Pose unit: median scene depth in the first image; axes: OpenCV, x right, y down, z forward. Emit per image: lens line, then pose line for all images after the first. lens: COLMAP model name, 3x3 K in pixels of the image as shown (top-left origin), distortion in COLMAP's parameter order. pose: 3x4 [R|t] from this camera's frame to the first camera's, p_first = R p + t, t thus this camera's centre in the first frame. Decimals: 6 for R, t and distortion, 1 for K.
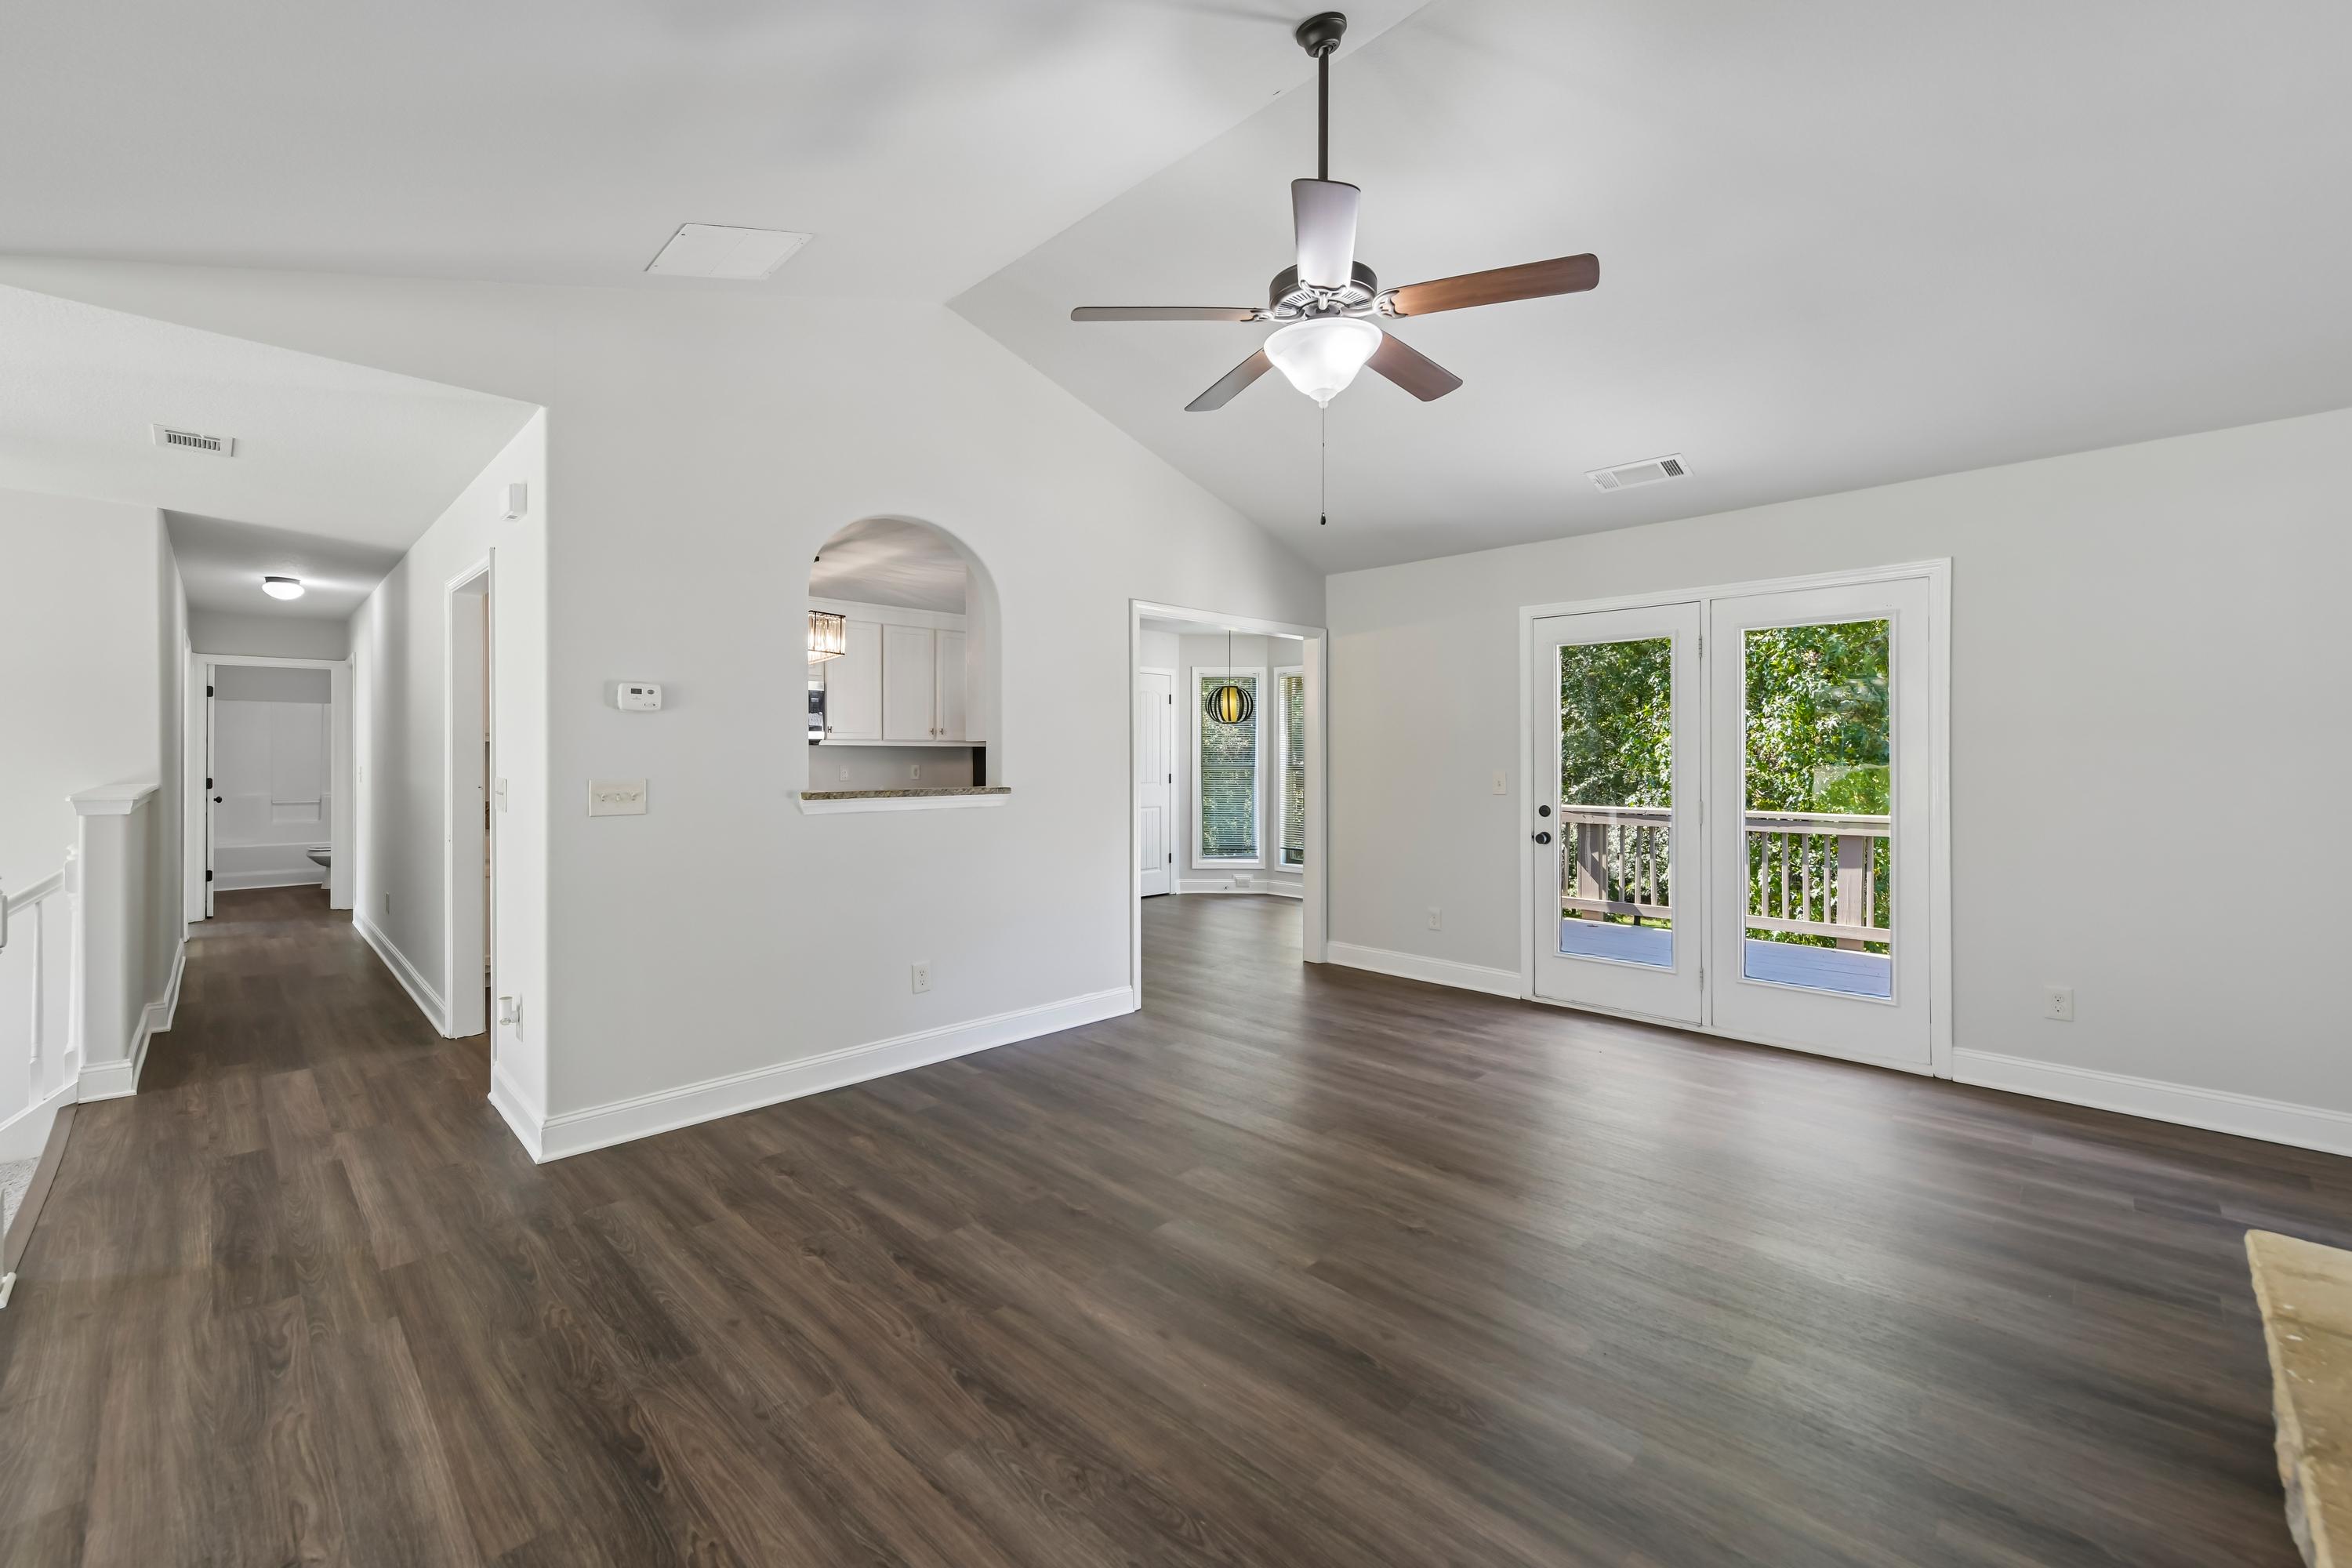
lens RADIAL K [[947.2, 0, 1169.6], [0, 947.2, 749.0], [0, 0, 1]] dist [0.003315, -0.000165]
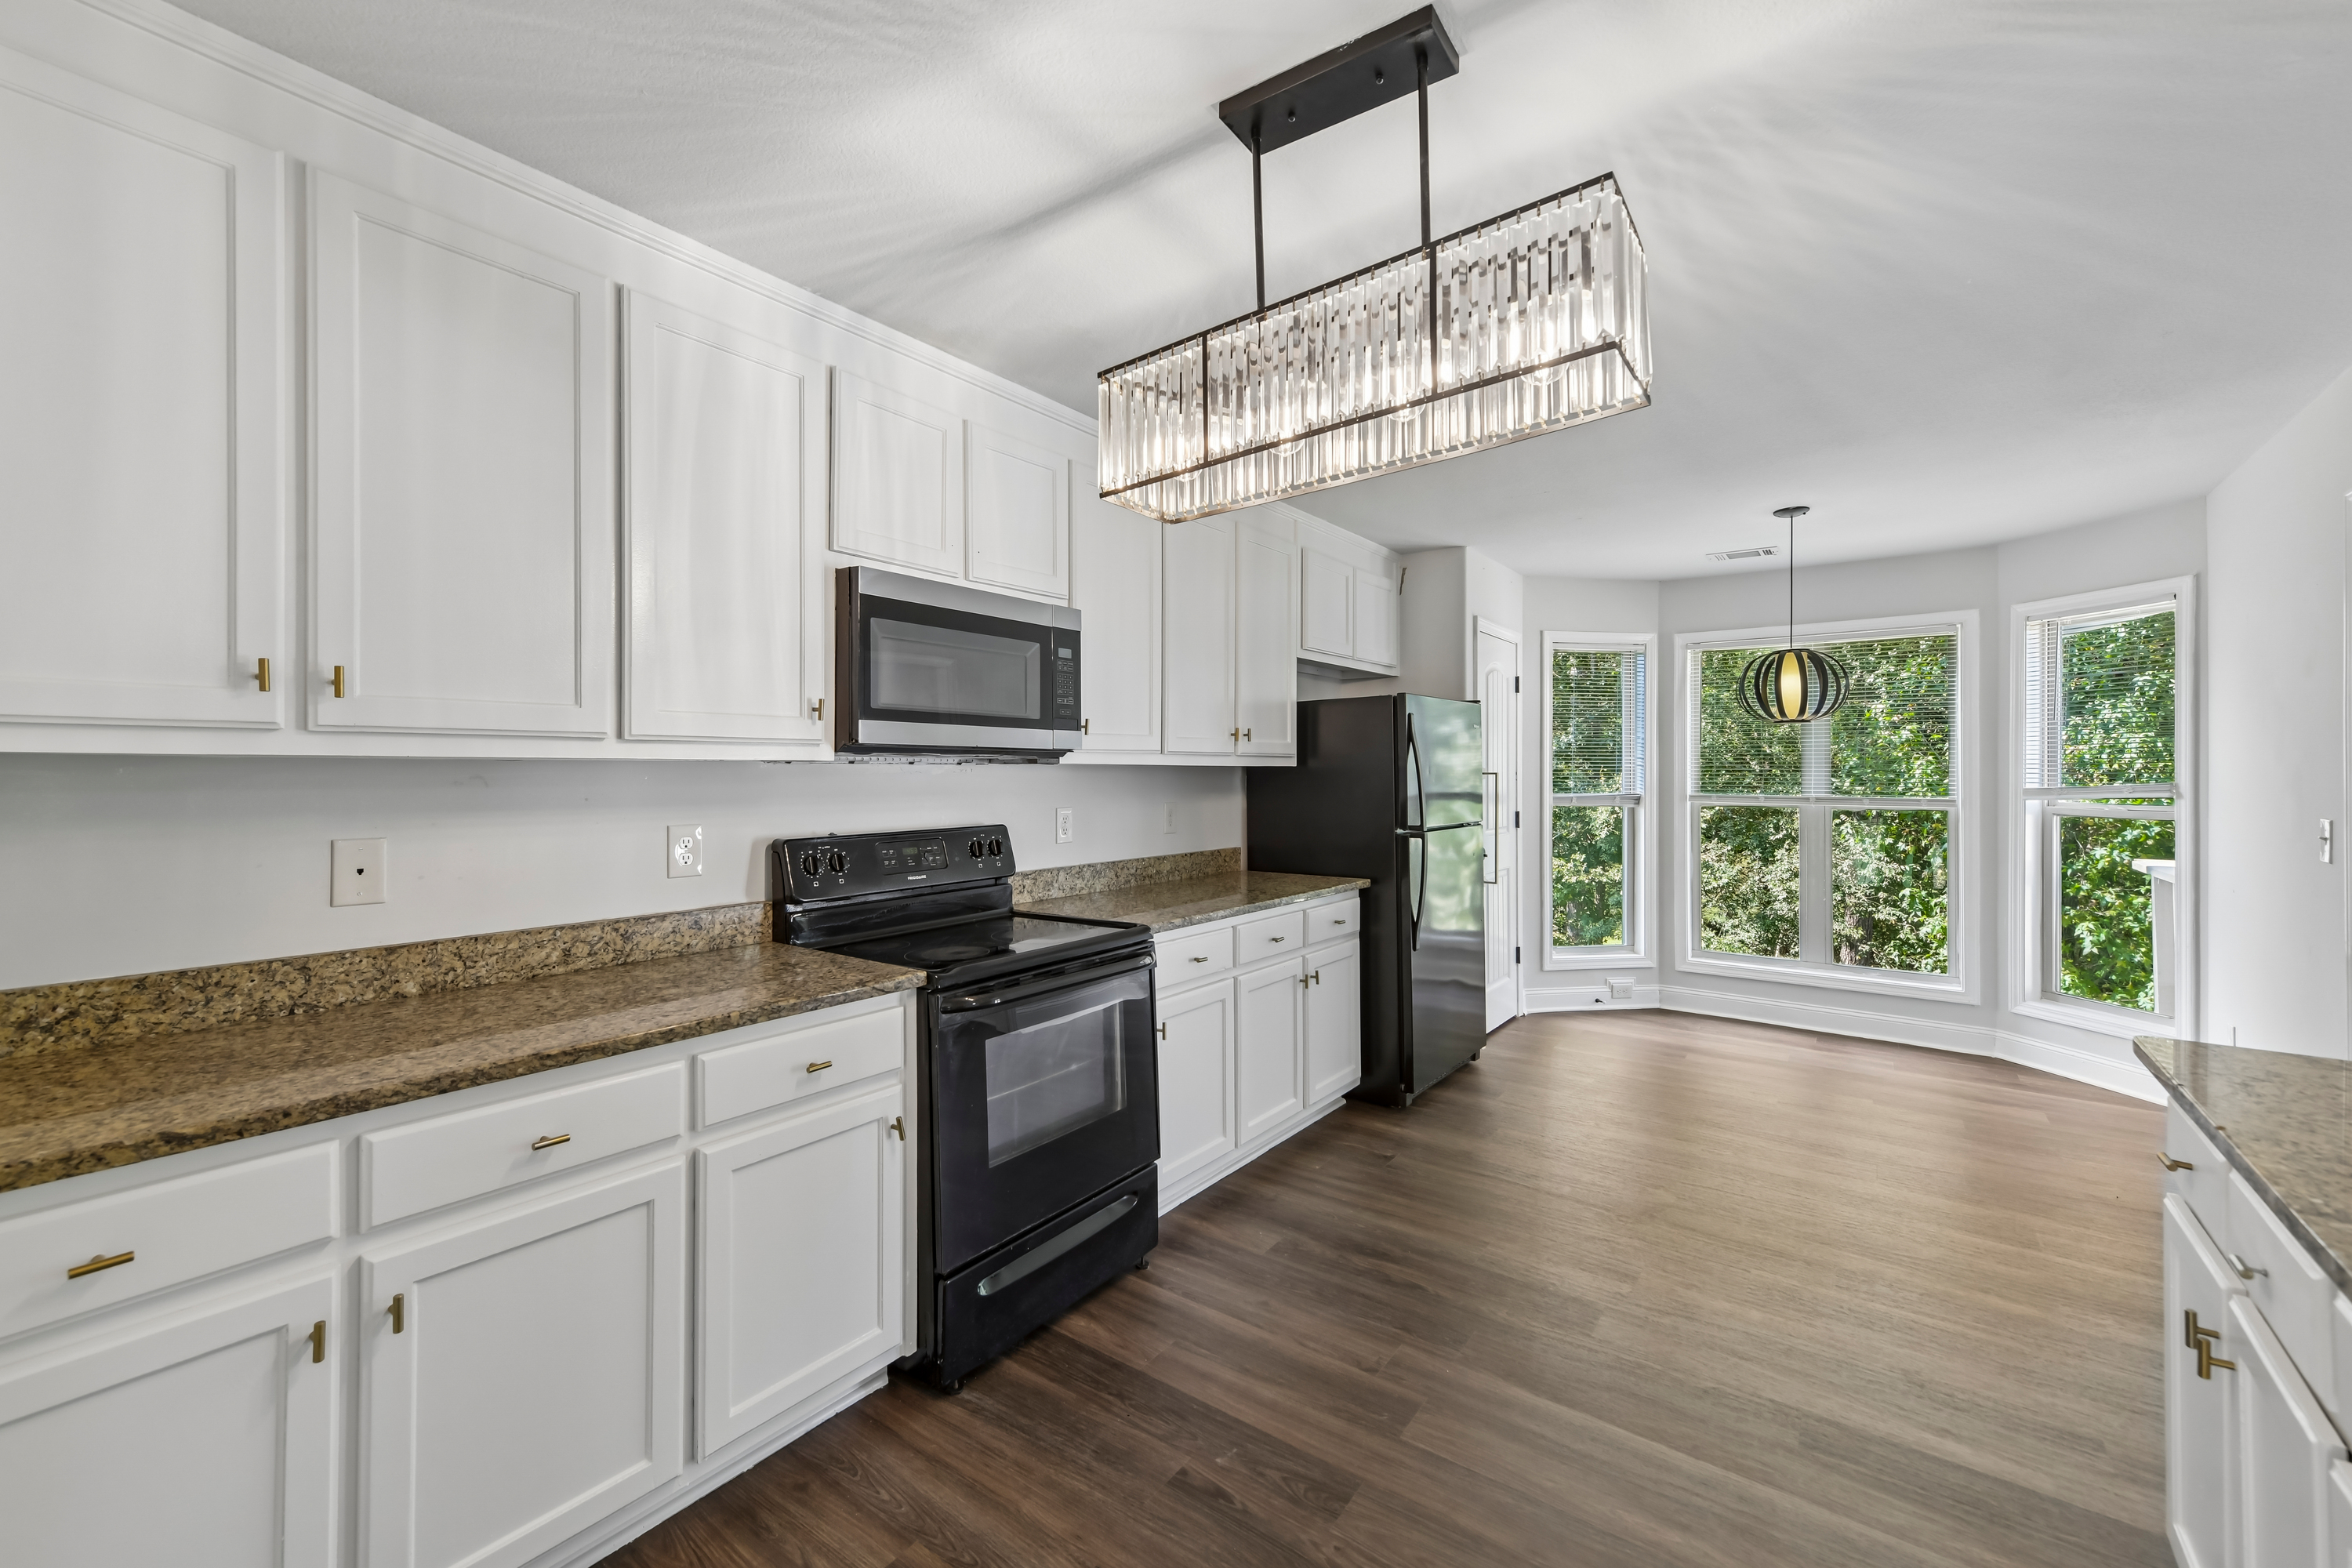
lens RADIAL K [[947.2, 0, 1164.4], [0, 947.2, 764.3], [0, 0, 1]] dist [0.003315, -0.000165]
pose [[0.991031, 0.003102, 0.133597, -0.291499], [-0.003881, 0.999977, 0.005575, -0.005189], [-0.133576, -0.006044, 0.991020, 0.442801]]
